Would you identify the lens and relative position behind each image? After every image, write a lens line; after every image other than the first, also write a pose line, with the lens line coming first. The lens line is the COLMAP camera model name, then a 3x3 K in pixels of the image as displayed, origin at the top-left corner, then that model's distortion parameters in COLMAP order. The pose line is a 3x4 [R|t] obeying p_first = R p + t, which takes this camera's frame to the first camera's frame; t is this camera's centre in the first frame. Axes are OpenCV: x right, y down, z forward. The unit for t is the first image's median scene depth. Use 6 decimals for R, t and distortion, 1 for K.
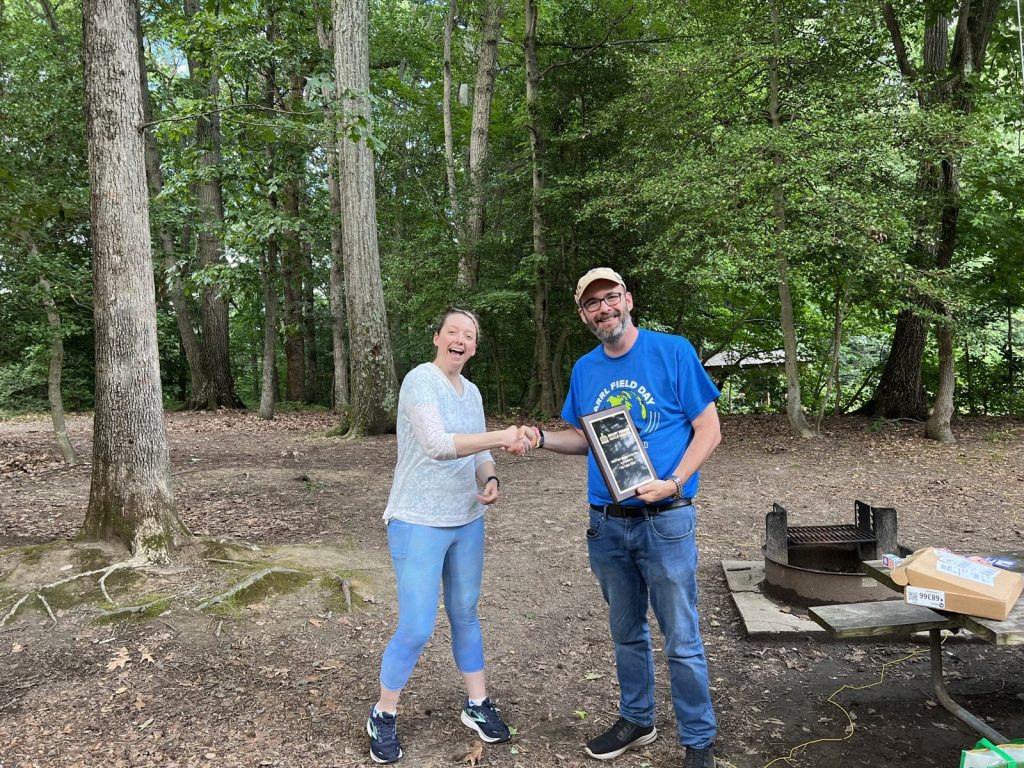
lens RADIAL K [[772.2, 0, 521.4], [0, 772.2, 382.1], [0, 0, 1]] dist [0.052615, -0.055114]
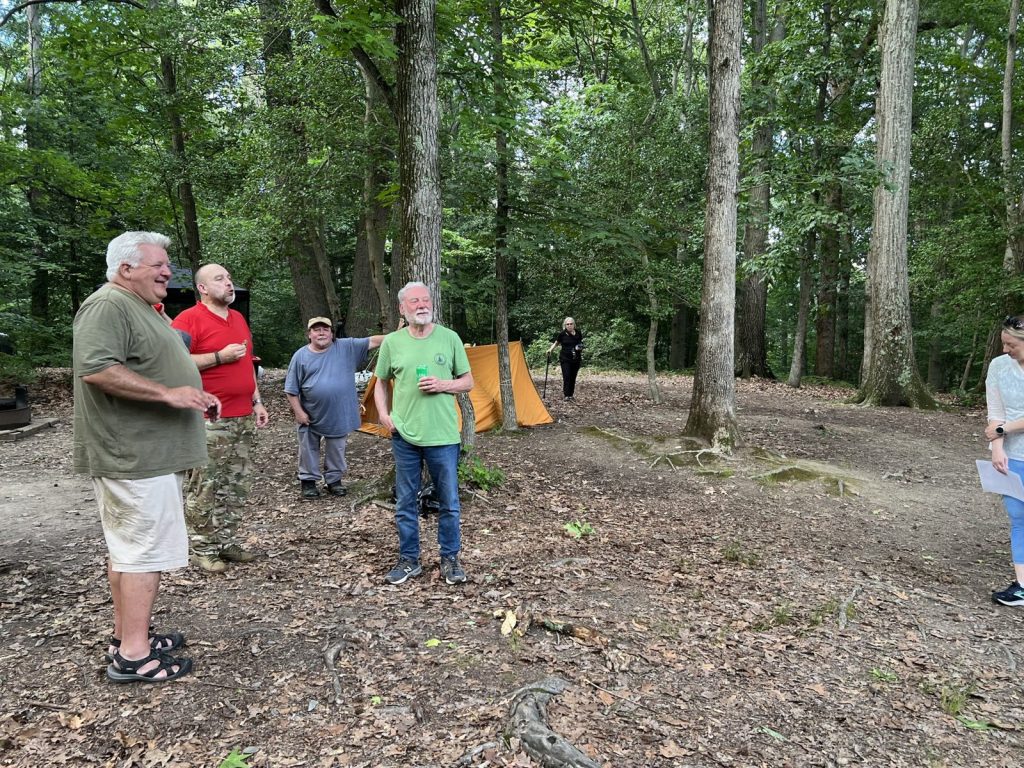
lens RADIAL K [[772.2, 0, 523.1], [0, 772.2, 389.9], [0, 0, 1]] dist [0.052615, -0.055114]
pose [[0.792296, 0.082722, -0.604504, 0.091301], [-0.057821, 0.996487, 0.060579, 0.008796], [0.607392, -0.013044, 0.794295, -0.288414]]
